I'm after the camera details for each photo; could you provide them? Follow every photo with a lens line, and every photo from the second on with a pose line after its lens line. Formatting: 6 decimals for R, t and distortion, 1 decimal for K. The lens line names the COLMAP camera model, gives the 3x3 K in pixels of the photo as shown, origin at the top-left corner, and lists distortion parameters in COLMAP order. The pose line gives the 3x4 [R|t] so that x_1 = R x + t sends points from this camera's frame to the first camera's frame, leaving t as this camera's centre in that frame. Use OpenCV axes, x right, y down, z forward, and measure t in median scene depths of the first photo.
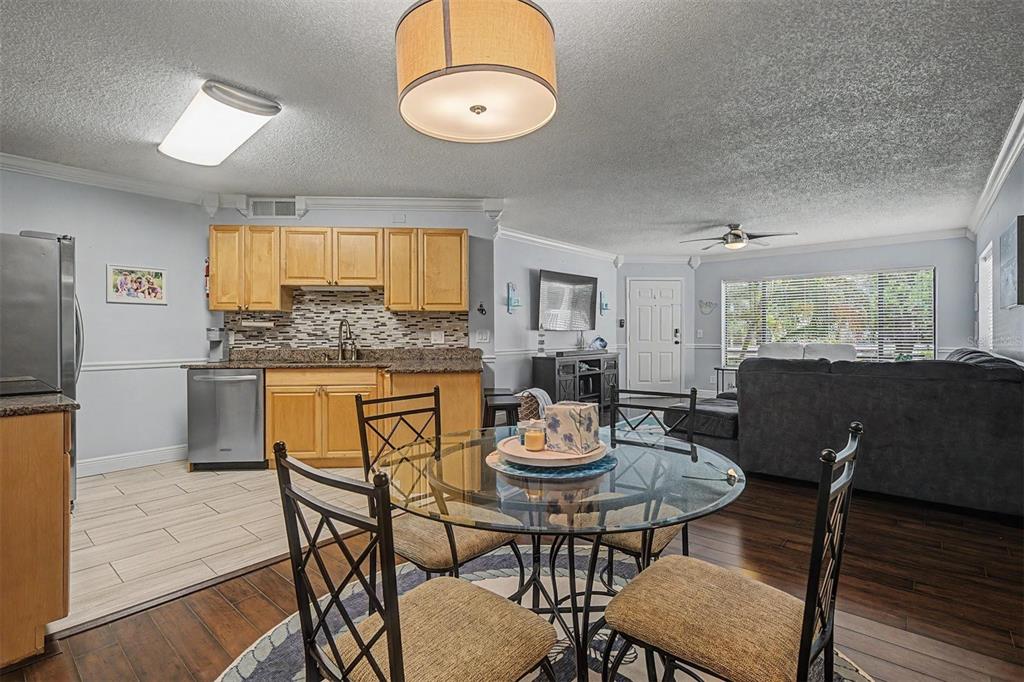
lens RADIAL K [[480.1, 0, 509.2], [0, 480.1, 334.0], [0, 0, 1]] dist [0.000940, -0.000079]
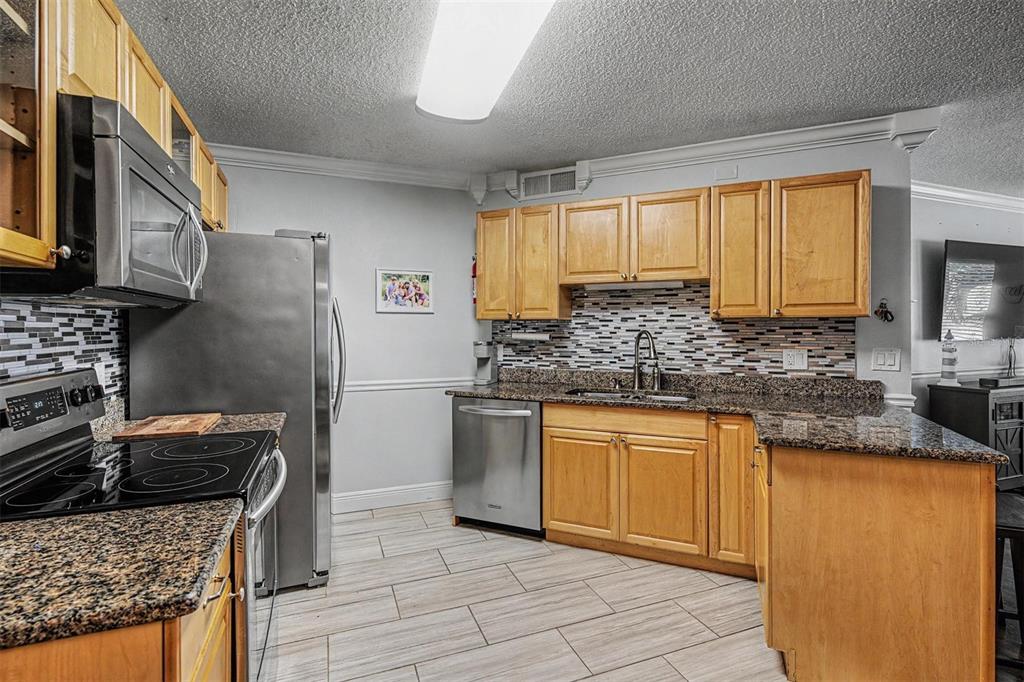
lens RADIAL K [[481.6, 0, 511.5], [0, 481.6, 330.7], [0, 0, 1]] dist [-0.000231, -0.000012]
pose [[0.882258, 0.003207, -0.470756, -0.189110], [-0.001182, 0.999989, 0.004599, -0.033257], [0.470765, -0.003501, 0.882252, 0.309612]]
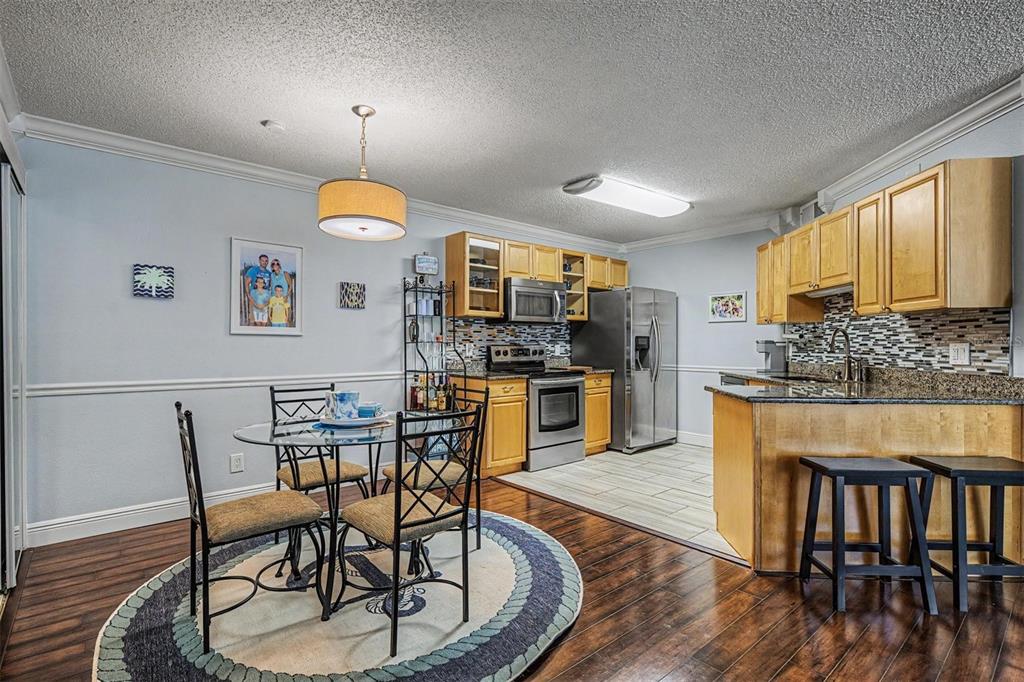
lens RADIAL K [[486.6, 0, 508.9], [0, 486.6, 345.3], [0, 0, 1]] dist [0.000750, -0.000491]
pose [[-0.152440, 0.004160, -0.988304, 0.548272], [0.000058, 0.999991, 0.004200, -0.006309], [0.988313, 0.000583, -0.152439, 0.580925]]
